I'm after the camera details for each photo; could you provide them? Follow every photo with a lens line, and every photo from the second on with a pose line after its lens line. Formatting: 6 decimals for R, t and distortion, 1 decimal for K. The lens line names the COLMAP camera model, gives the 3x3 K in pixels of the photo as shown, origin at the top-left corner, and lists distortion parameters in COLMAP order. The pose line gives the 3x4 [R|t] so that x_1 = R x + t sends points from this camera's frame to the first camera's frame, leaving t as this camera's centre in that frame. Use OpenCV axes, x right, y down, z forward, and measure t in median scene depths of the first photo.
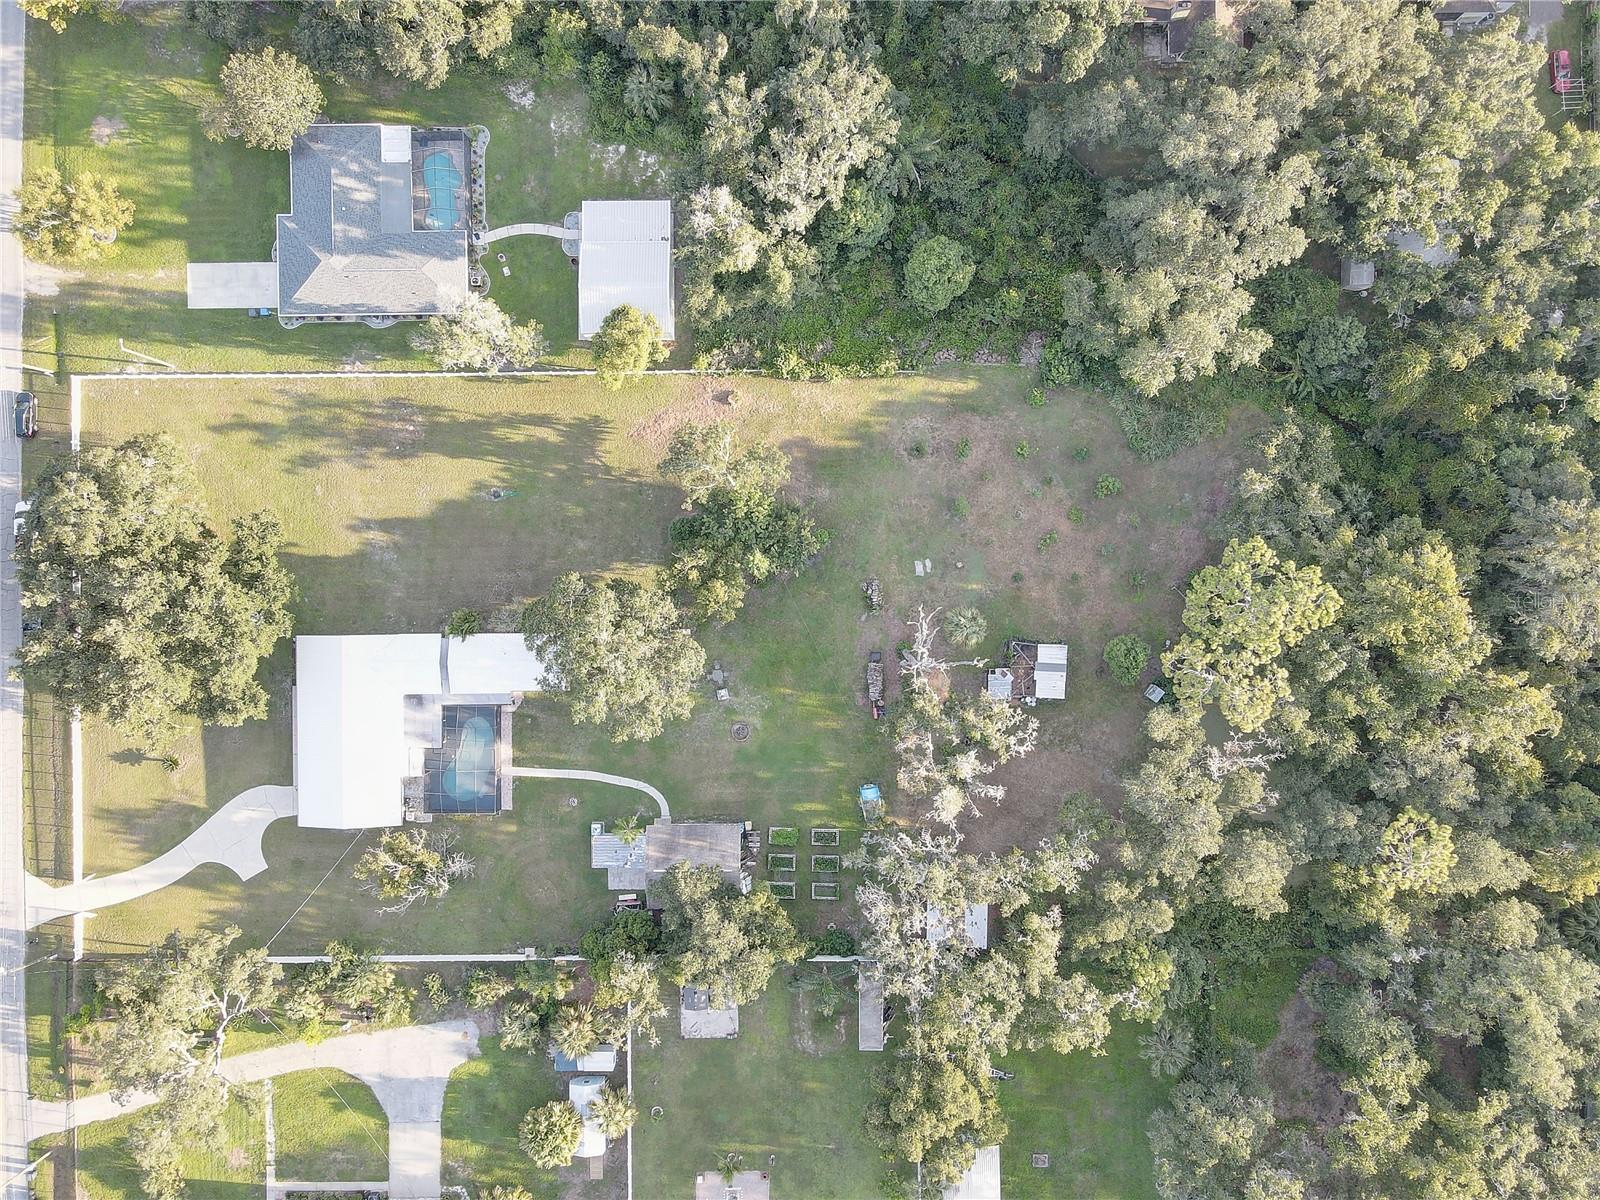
lens RADIAL K [[1115.4, 0, 798.6], [0, 1115.4, 589.2], [0, 0, 1]] dist [0.003381, -0.005903]
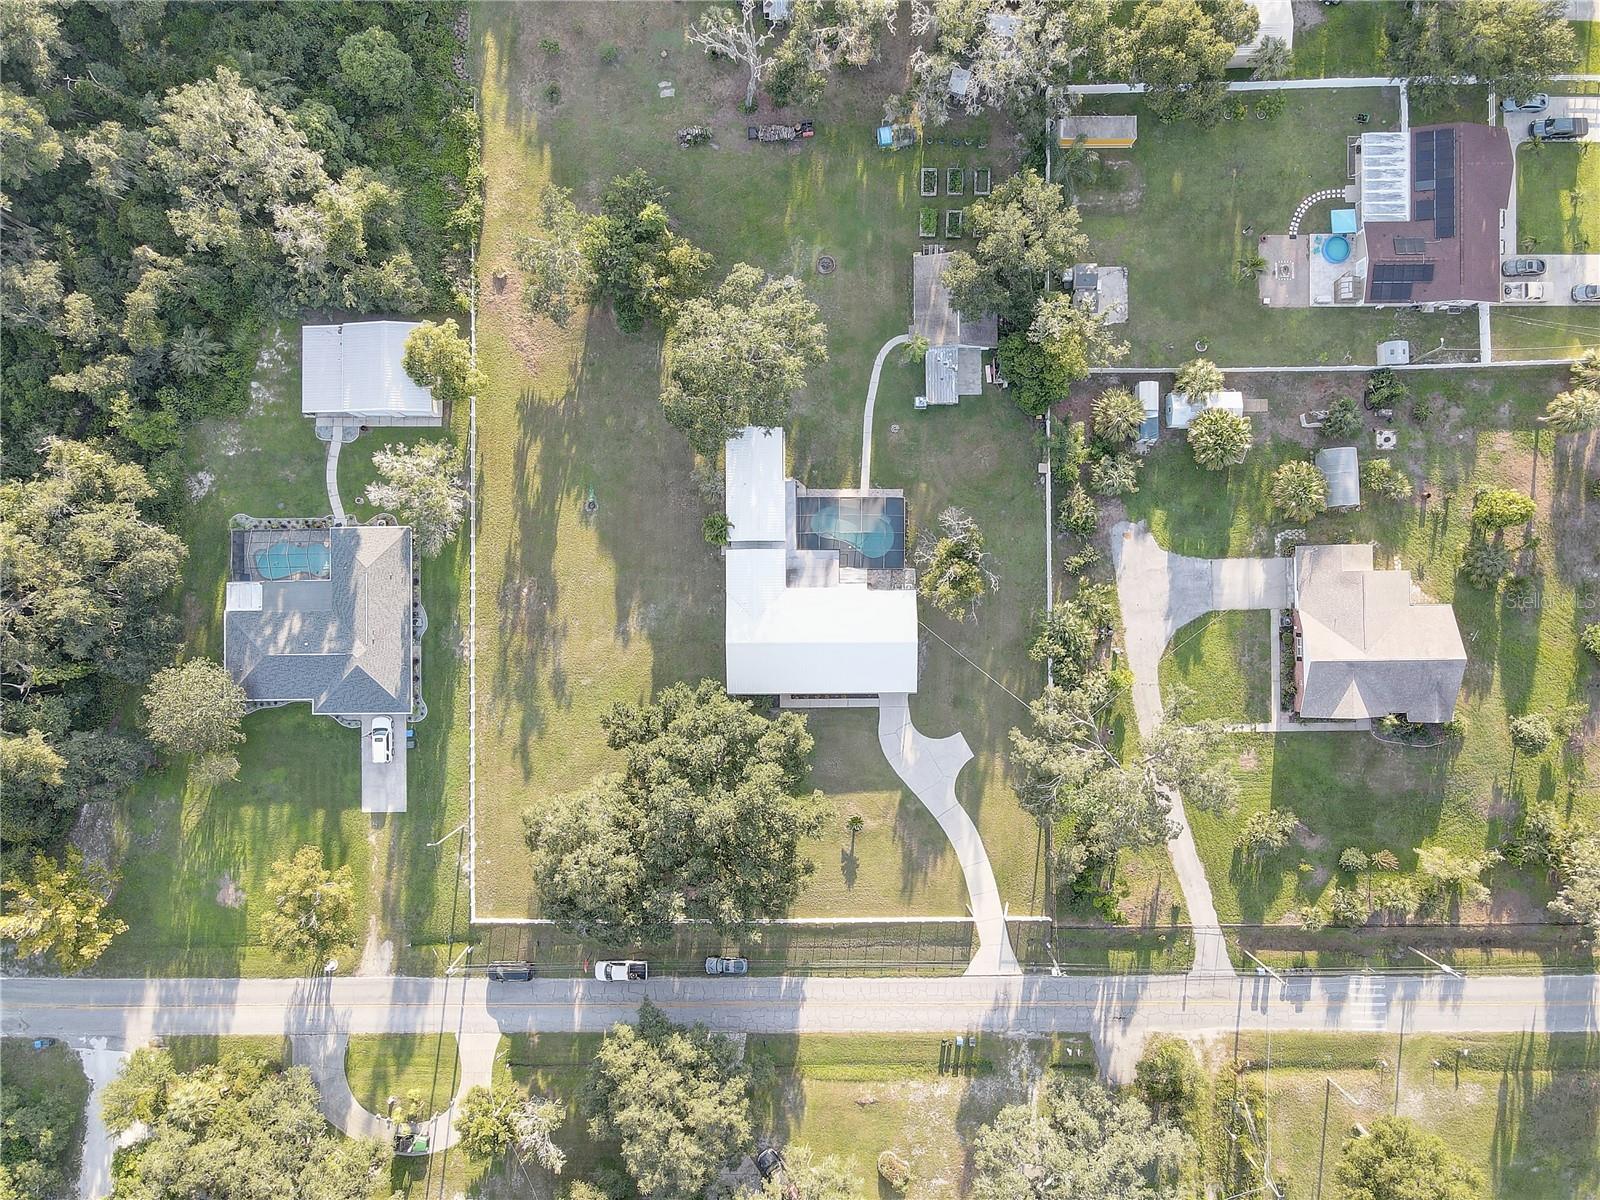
lens RADIAL K [[1115.4, 0, 806.1], [0, 1115.4, 596.7], [0, 0, 1]] dist [0.003381, -0.005903]
pose [[0.003326, -0.999803, 0.019559, -0.376982], [0.999986, 0.003246, -0.004129, 0.114401], [0.004065, 0.019573, 0.999800, -0.011318]]
